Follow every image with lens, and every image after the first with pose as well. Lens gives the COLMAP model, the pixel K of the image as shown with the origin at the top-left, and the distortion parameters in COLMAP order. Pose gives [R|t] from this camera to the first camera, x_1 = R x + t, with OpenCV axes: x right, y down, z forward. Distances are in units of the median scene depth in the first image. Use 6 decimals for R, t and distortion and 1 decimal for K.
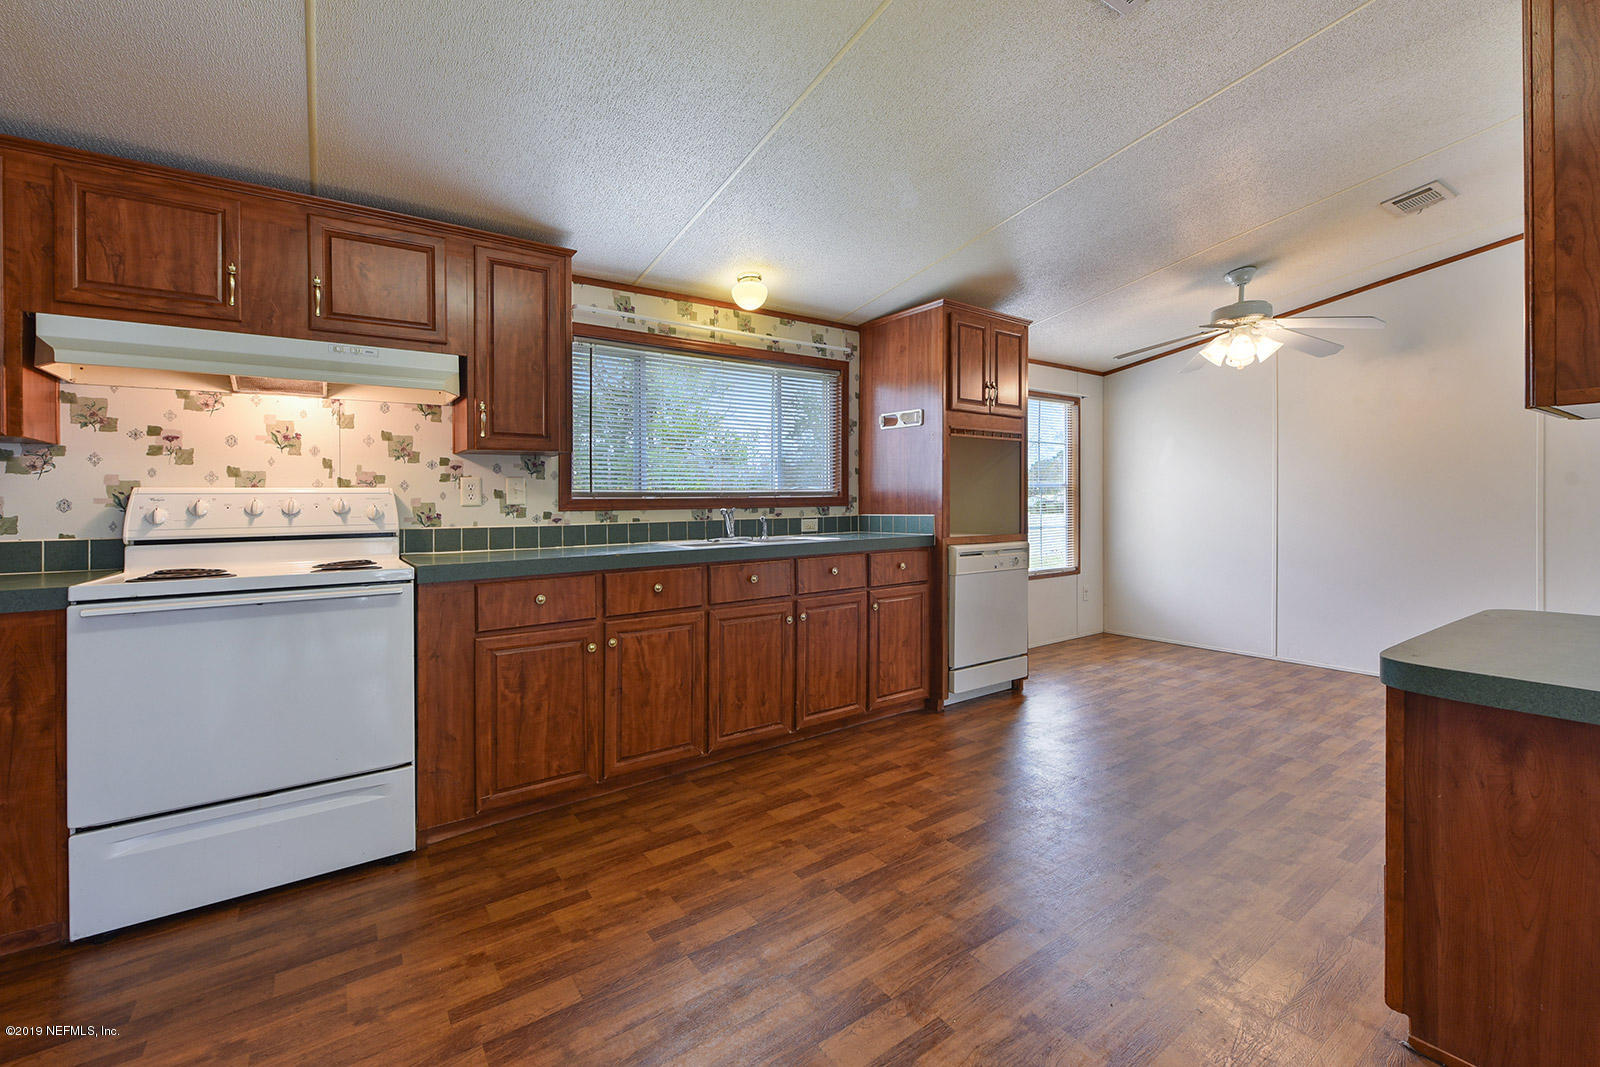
lens RADIAL K [[690.3, 0, 777.0], [0, 690.3, 503.7], [0, 0, 1]] dist [-0.001018, -0.000161]
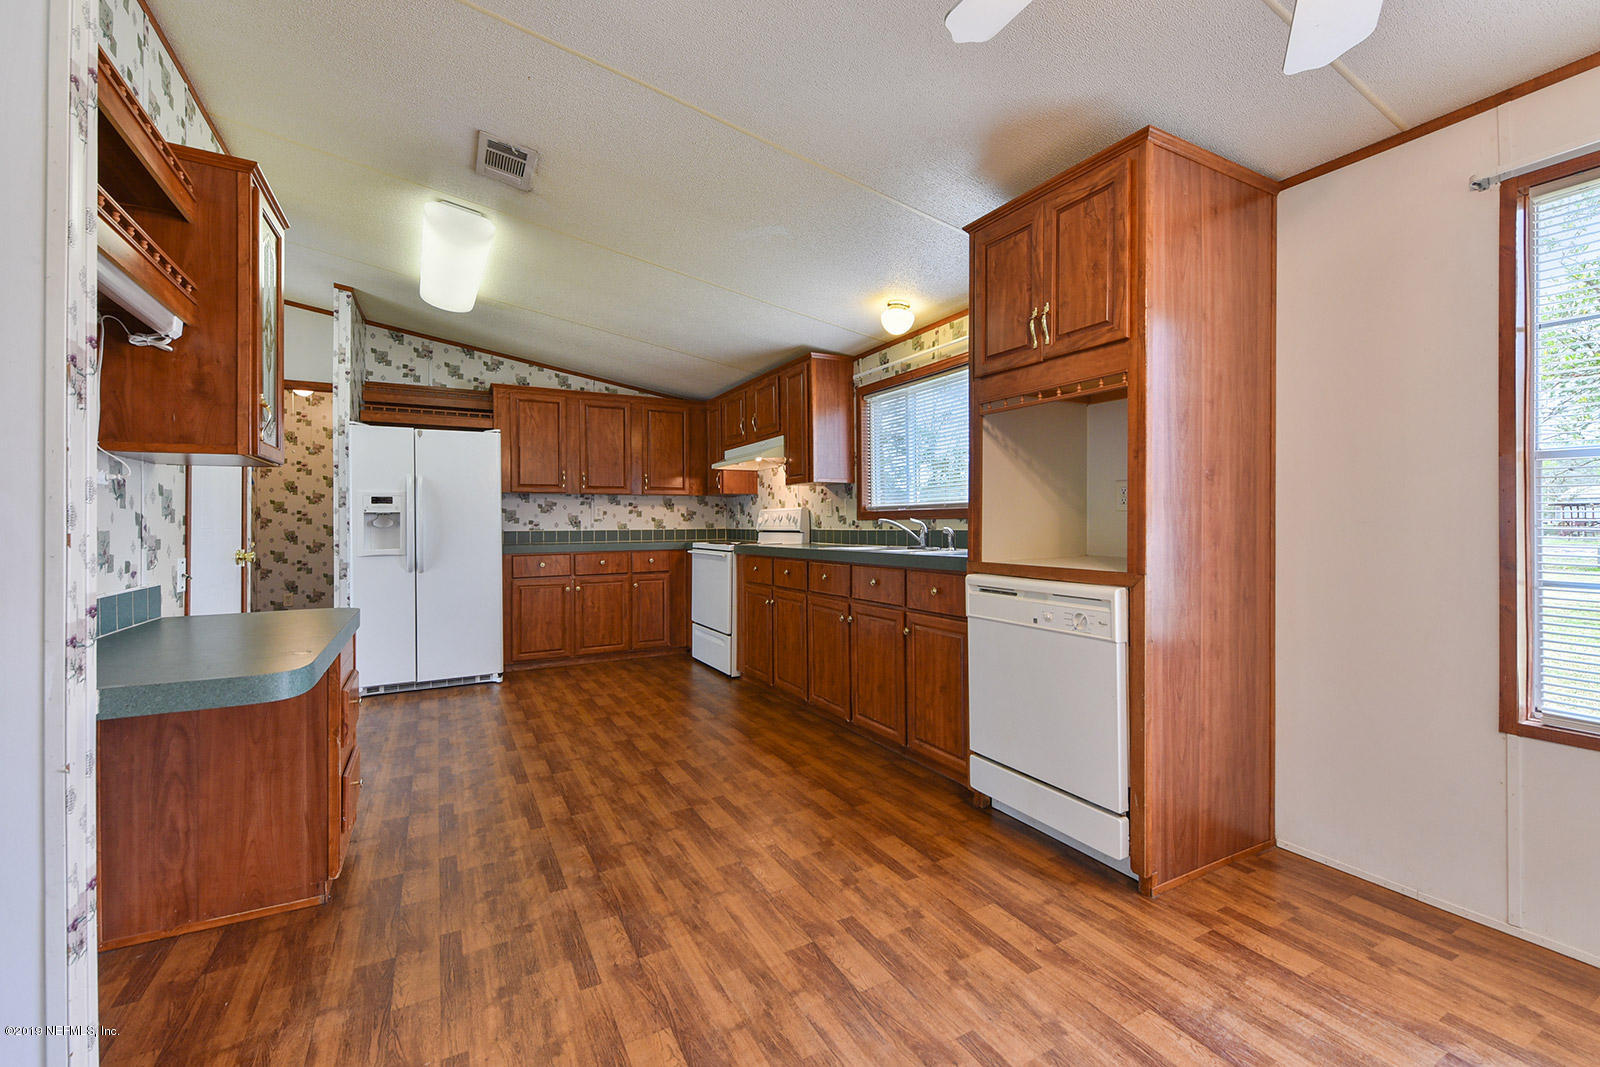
lens RADIAL K [[658.1, 0, 811.6], [0, 658.1, 521.0], [0, 0, 1]] dist [-0.001547, -0.000645]
pose [[-0.097703, 0.006120, -0.995197, 1.029609], [0.003458, 0.999977, 0.005810, 0.003976], [0.995210, -0.002874, -0.097722, 1.001373]]
